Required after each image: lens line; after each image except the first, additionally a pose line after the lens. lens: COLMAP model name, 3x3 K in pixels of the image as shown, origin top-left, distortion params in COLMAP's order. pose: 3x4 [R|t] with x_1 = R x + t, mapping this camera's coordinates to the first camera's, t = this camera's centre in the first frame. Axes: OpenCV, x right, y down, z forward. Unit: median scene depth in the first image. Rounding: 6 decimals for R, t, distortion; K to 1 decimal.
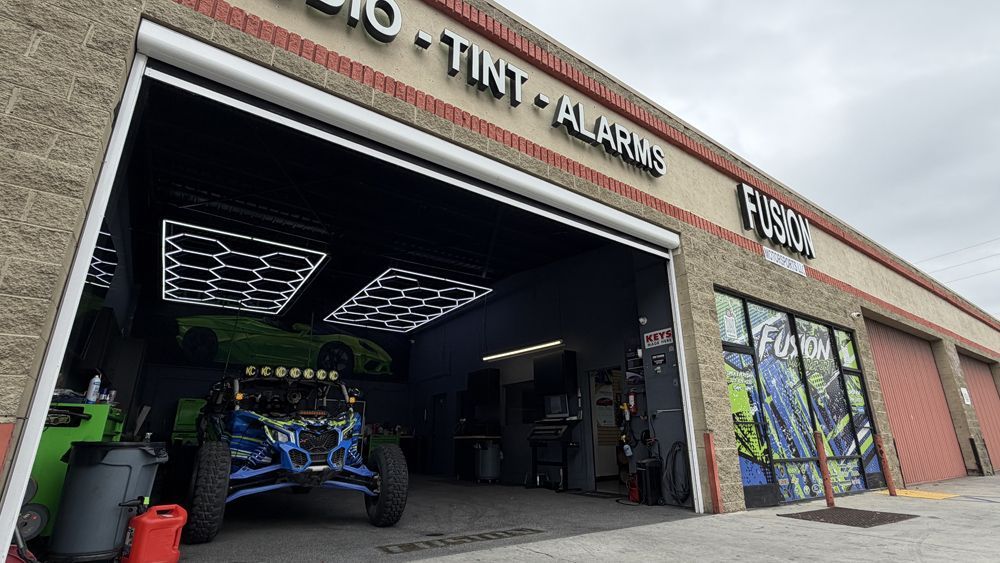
lens RADIAL K [[474.5, 0, 509.8], [0, 474.5, 289.1], [0, 0, 1]] dist [-0.000049, -0.000102]
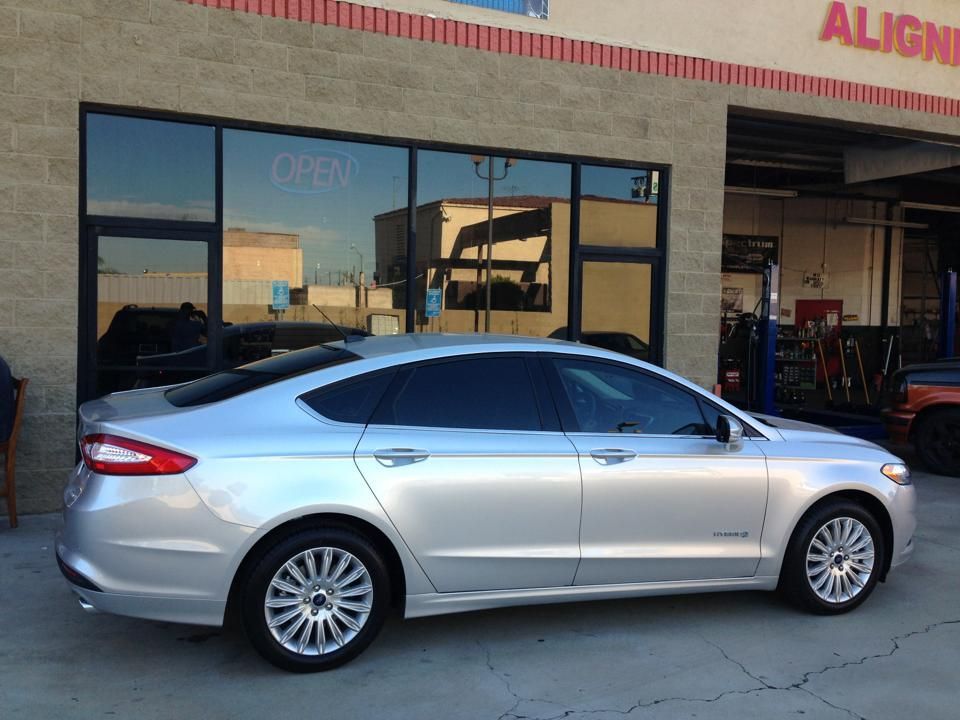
lens RADIAL K [[879.1, 0, 483.2], [0, 879.1, 353.1], [0, 0, 1]] dist [0.125079, -0.219362]
pose [[0.976031, 0.035091, -0.214782, 1.035239], [0.042211, 0.937648, 0.345013, -0.071010], [0.213497, -0.345810, 0.913693, 0.128578]]
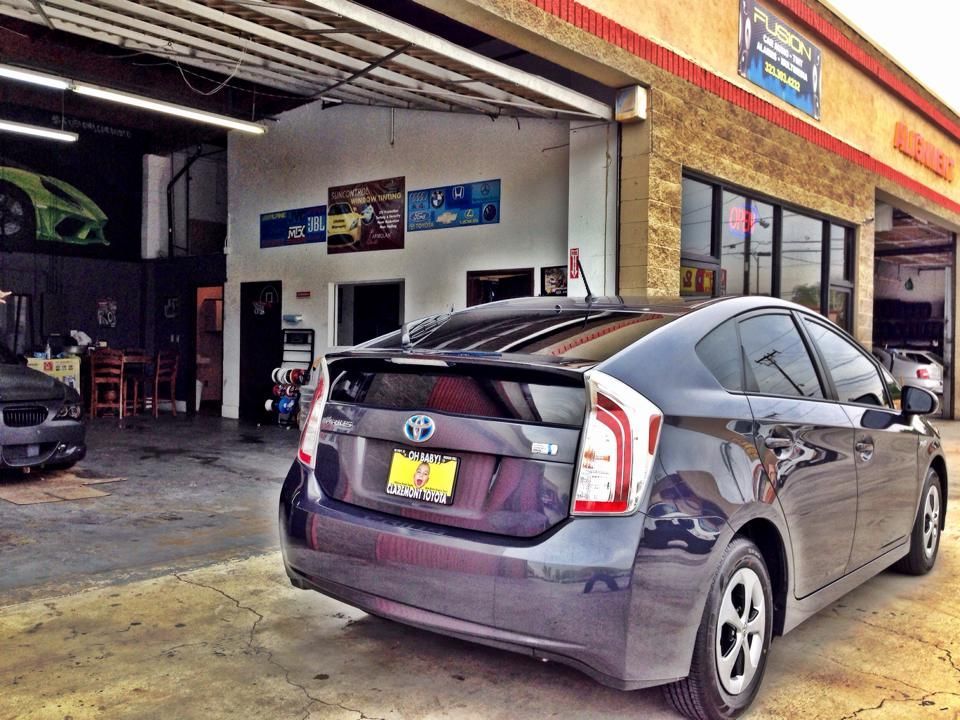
lens RADIAL K [[879.1, 0, 483.2], [0, 879.1, 353.1], [0, 0, 1]] dist [0.125079, -0.219362]
pose [[0.972832, 0.017146, 0.230875, -0.131469], [-0.089446, 0.947653, 0.306517, -0.119234], [-0.213534, -0.318841, 0.923441, -0.186452]]
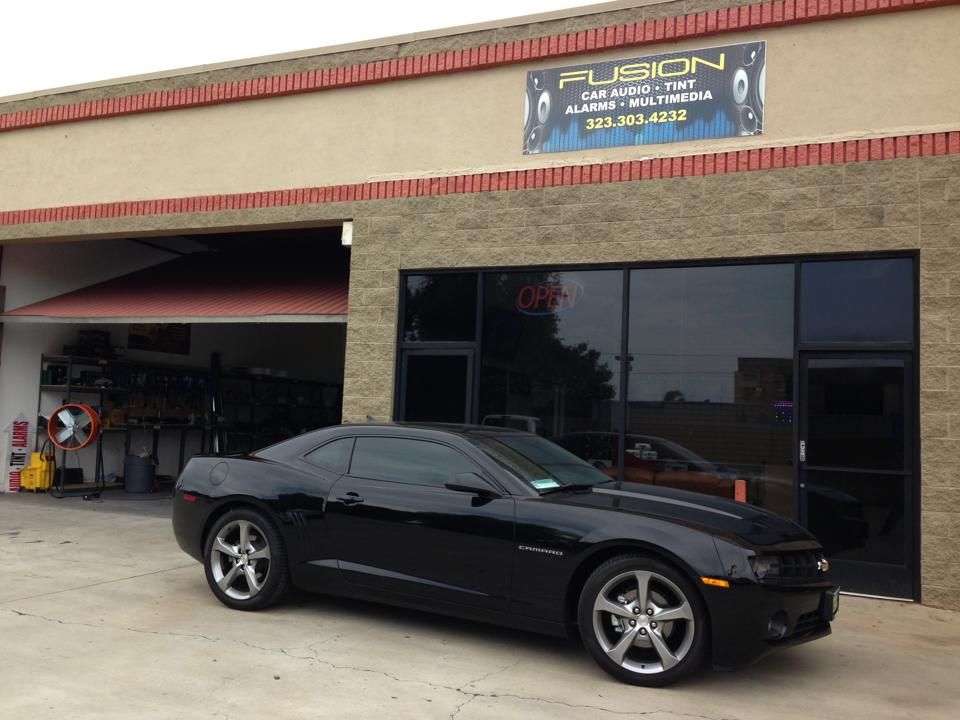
lens RADIAL K [[879.1, 0, 483.2], [0, 879.1, 353.1], [0, 0, 1]] dist [0.125079, -0.219362]
pose [[0.501892, -0.047815, -0.863607, 1.701351], [0.220773, 0.972479, 0.074461, 0.041787], [0.836279, -0.228033, 0.498636, 0.355394]]
